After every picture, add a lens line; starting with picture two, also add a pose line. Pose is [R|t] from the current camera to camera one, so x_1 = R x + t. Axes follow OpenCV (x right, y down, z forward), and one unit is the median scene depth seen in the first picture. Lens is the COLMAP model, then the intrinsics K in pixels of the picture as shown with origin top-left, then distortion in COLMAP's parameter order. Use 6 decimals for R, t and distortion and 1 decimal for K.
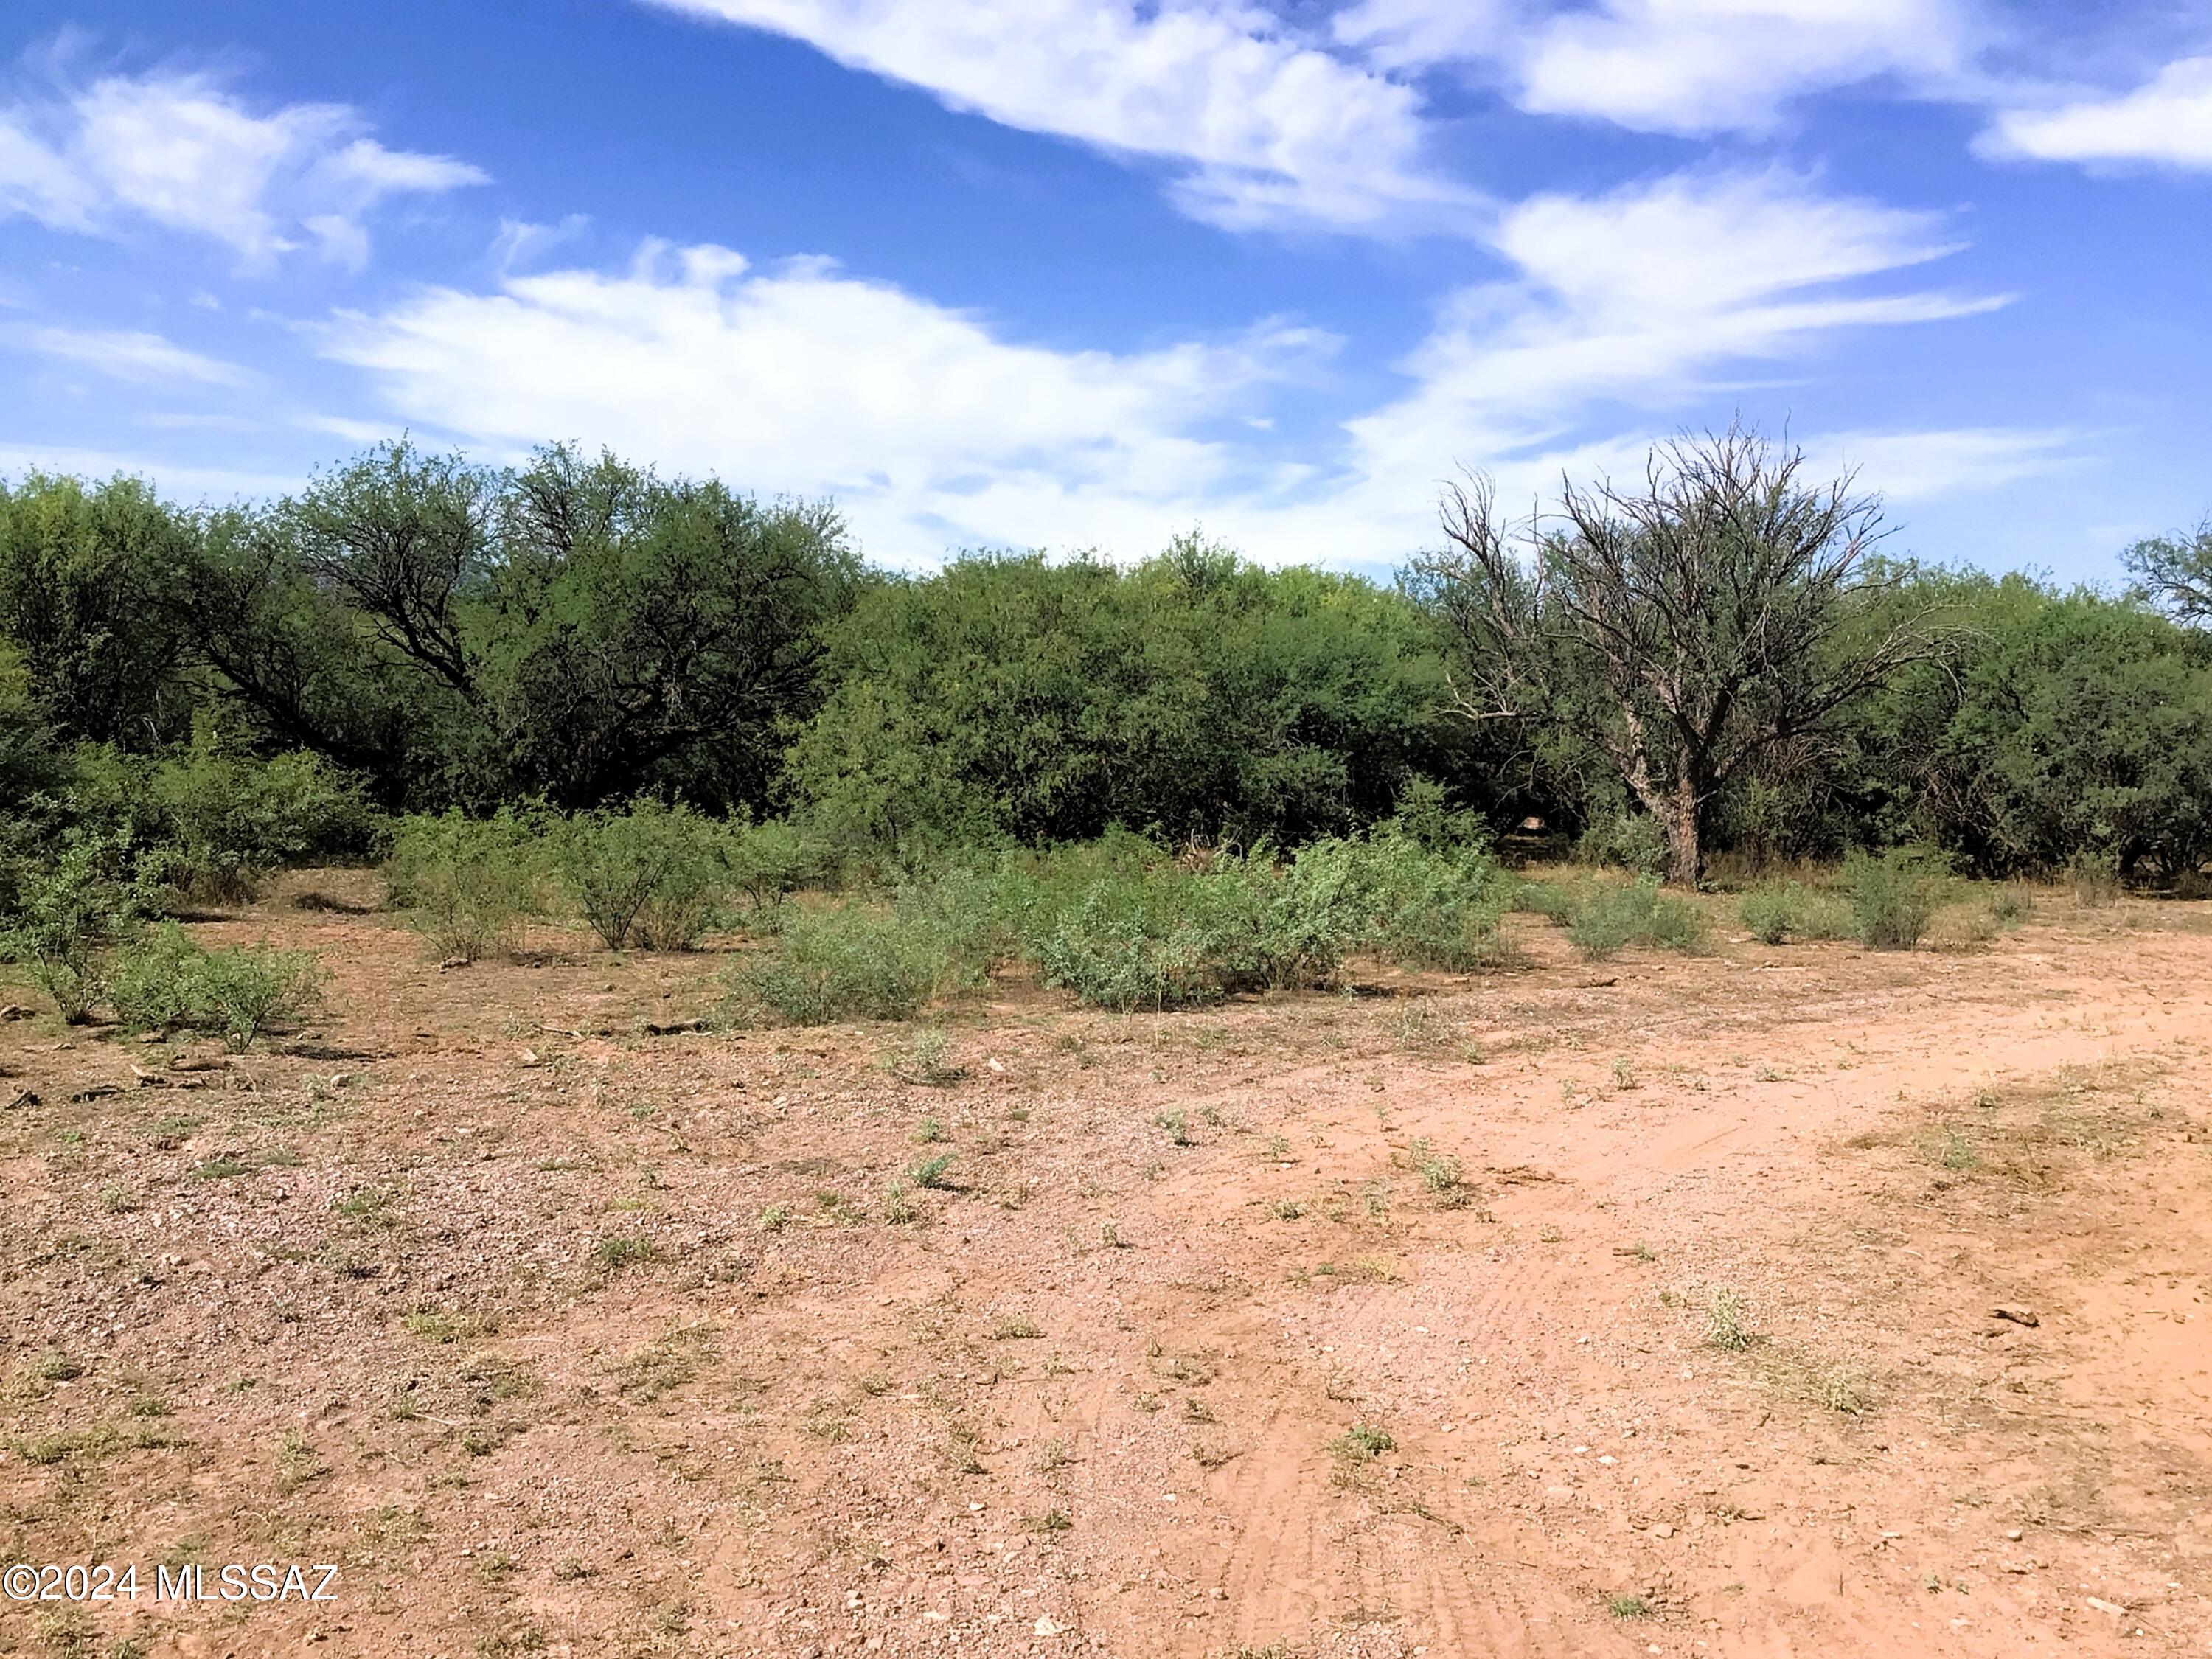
lens RADIAL K [[2016.1, 0, 1111.3], [0, 2016.1, 822.0], [0, 0, 1]] dist [0.123199, -0.263644]
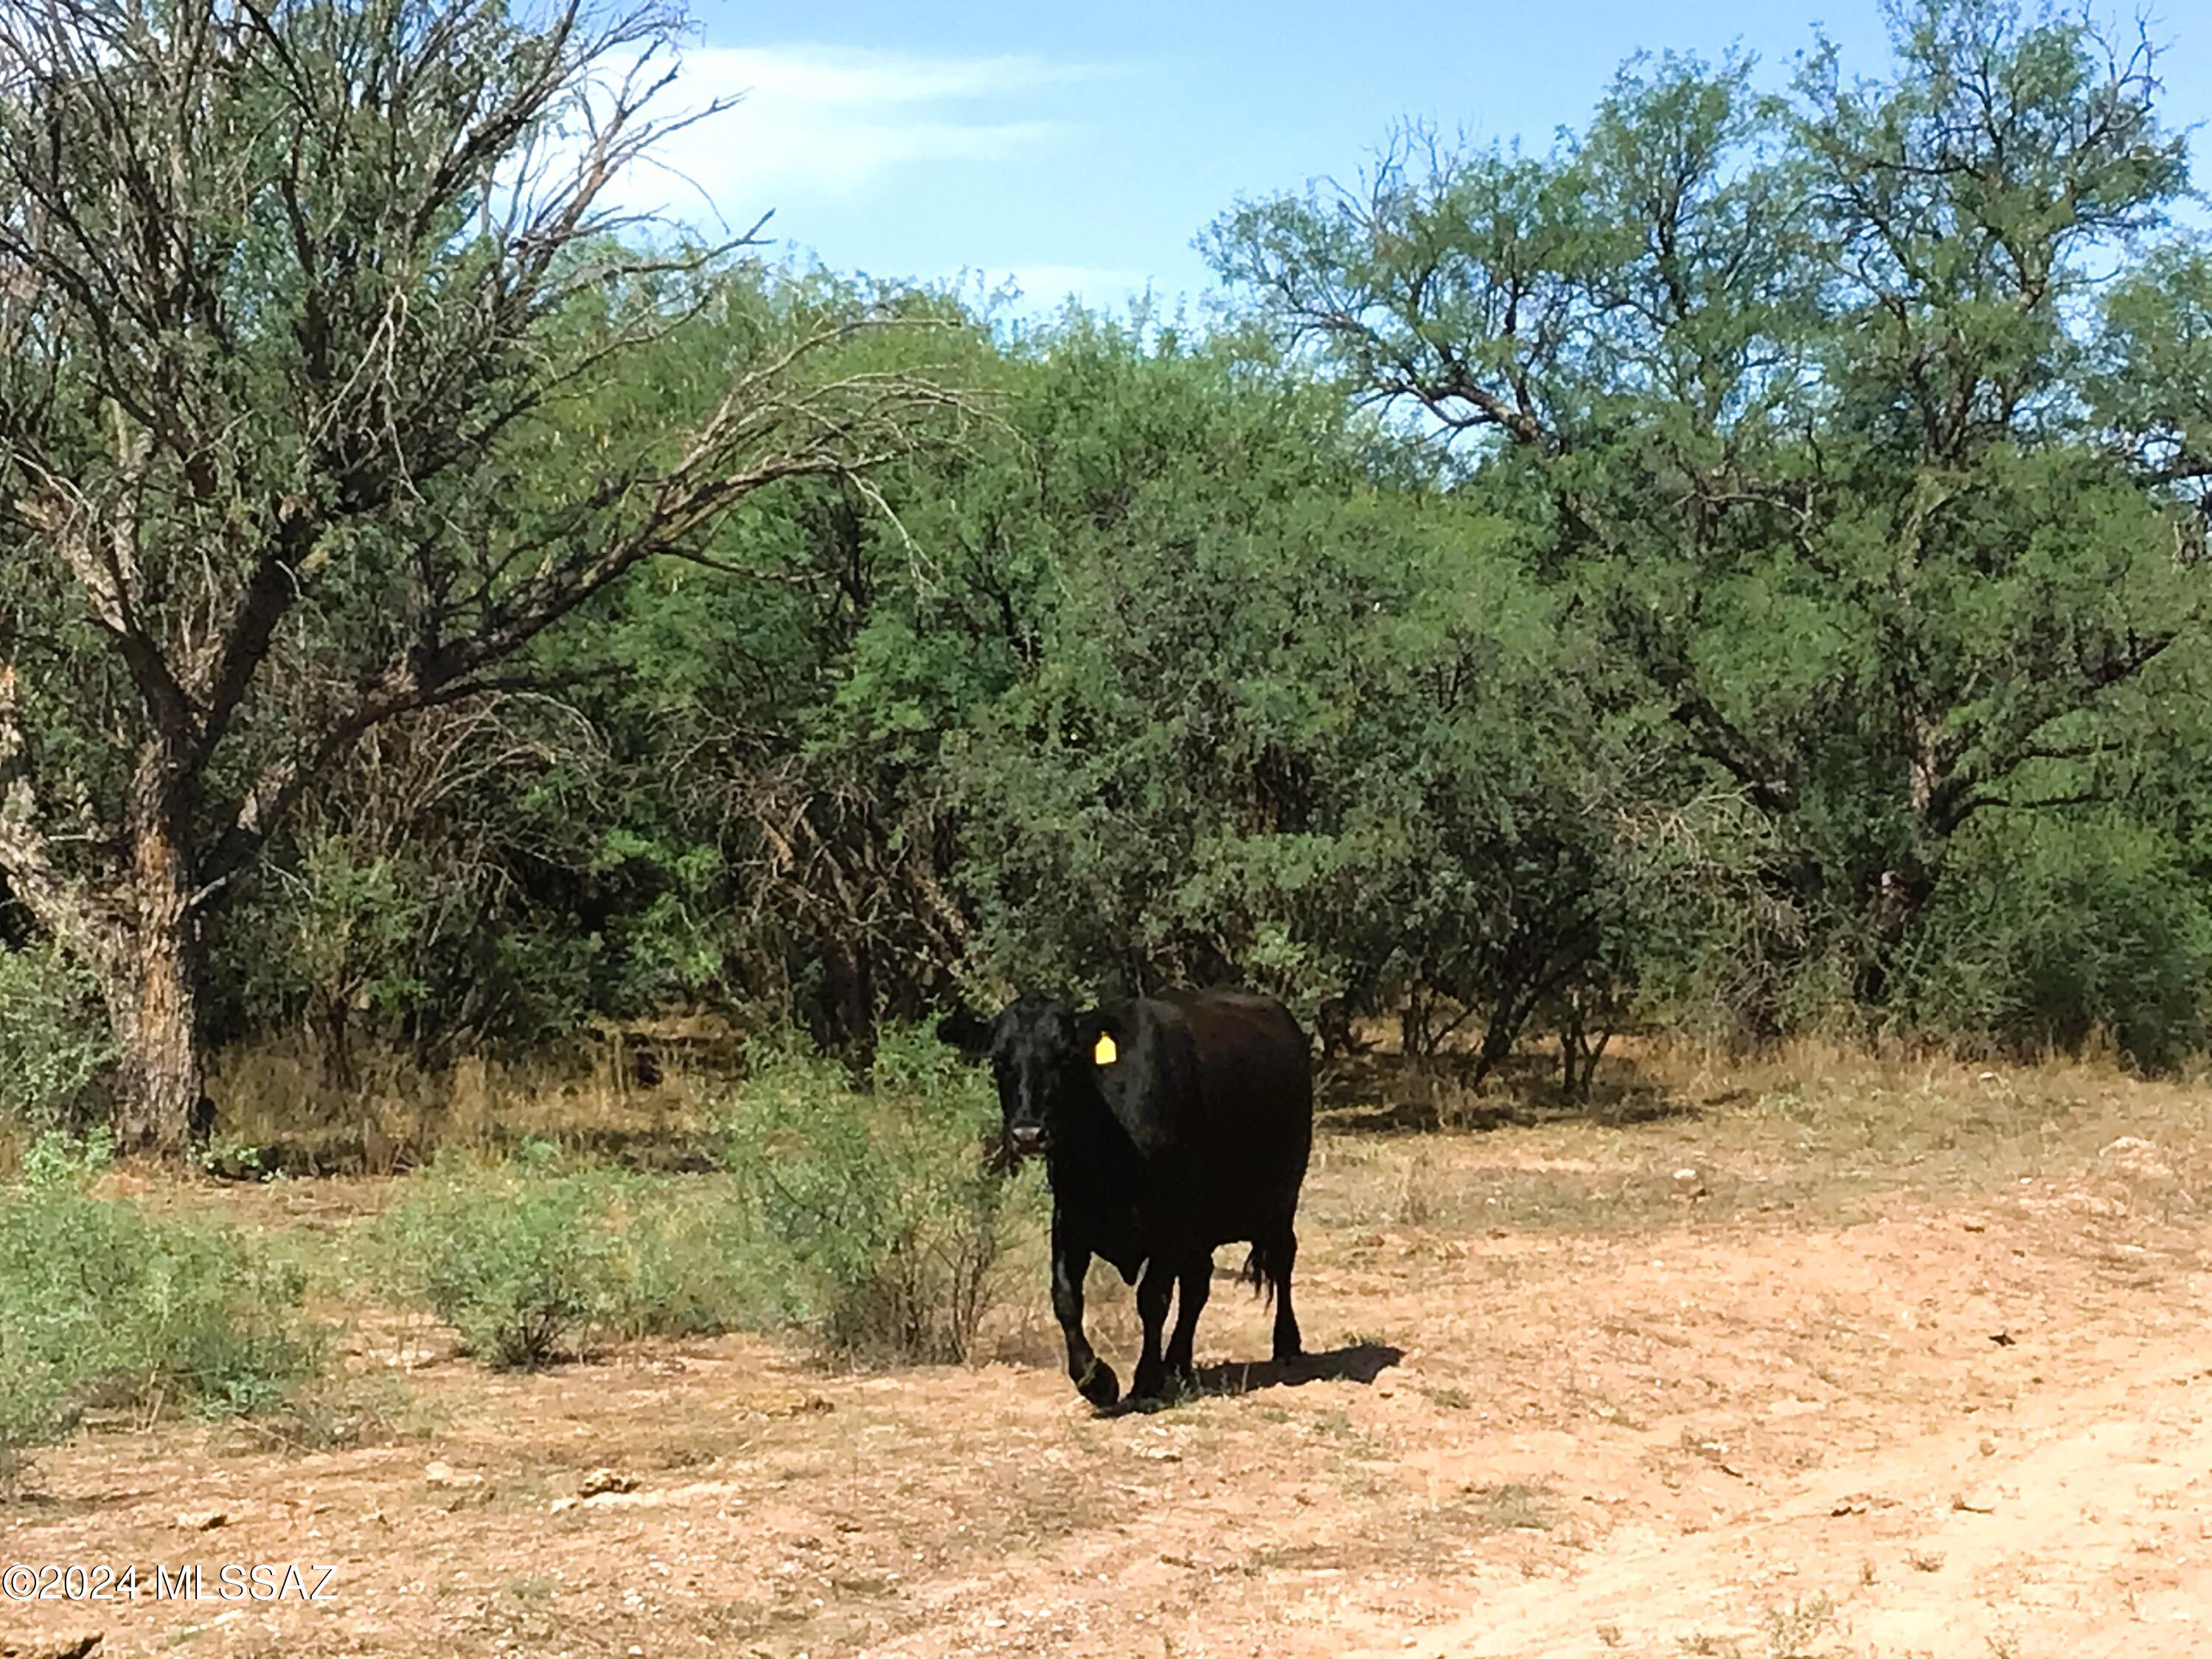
lens RADIAL K [[5178.7, 0, 1222.7], [0, 5178.7, 830.5], [0, 0, 1]] dist [-0.073695, 0.017226]
pose [[0.877697, -0.018866, 0.478844, 0.037098], [0.031996, 0.999302, -0.019276, -0.000314], [-0.478146, 0.032240, 0.877688, 0.195177]]
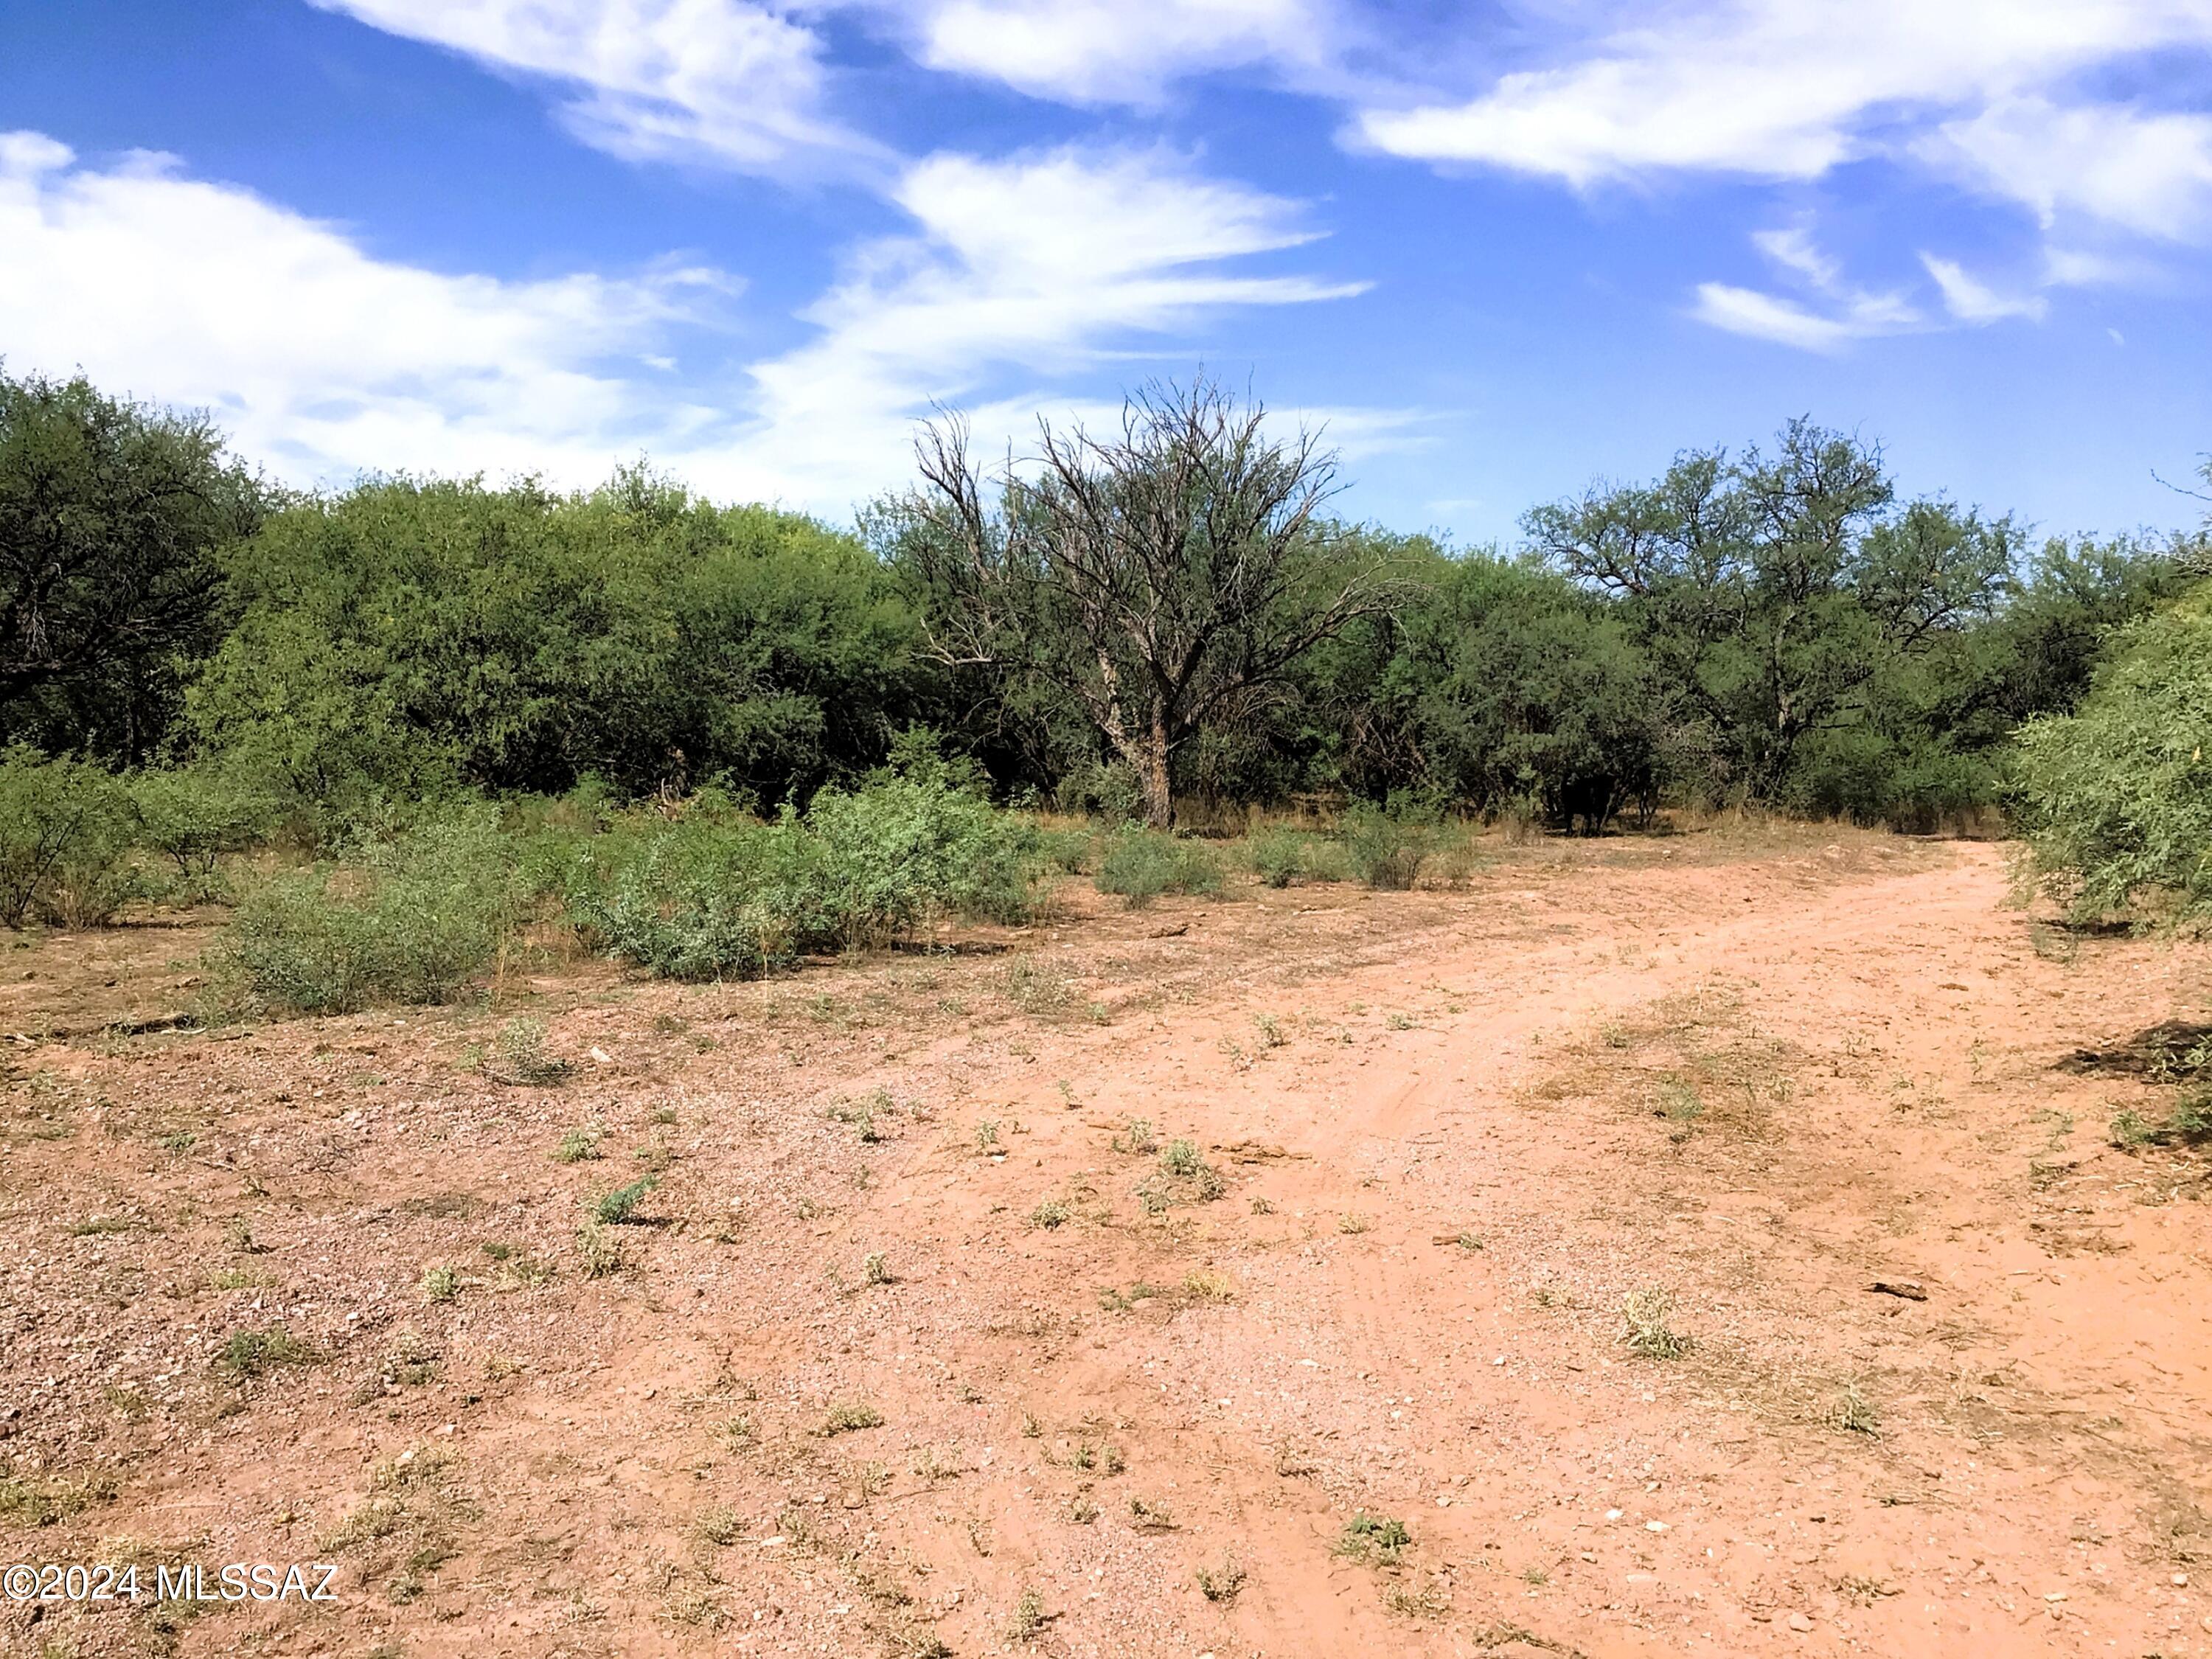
lens RADIAL K [[2018.8, 0, 1115.7], [0, 2018.8, 812.3], [0, 0, 1]] dist [0.093541, -0.179270]
pose [[0.957645, -0.011945, 0.287704, -0.029155], [0.006320, 0.999770, 0.020469, 0.001117], [-0.287882, -0.017784, 0.957501, 0.041662]]
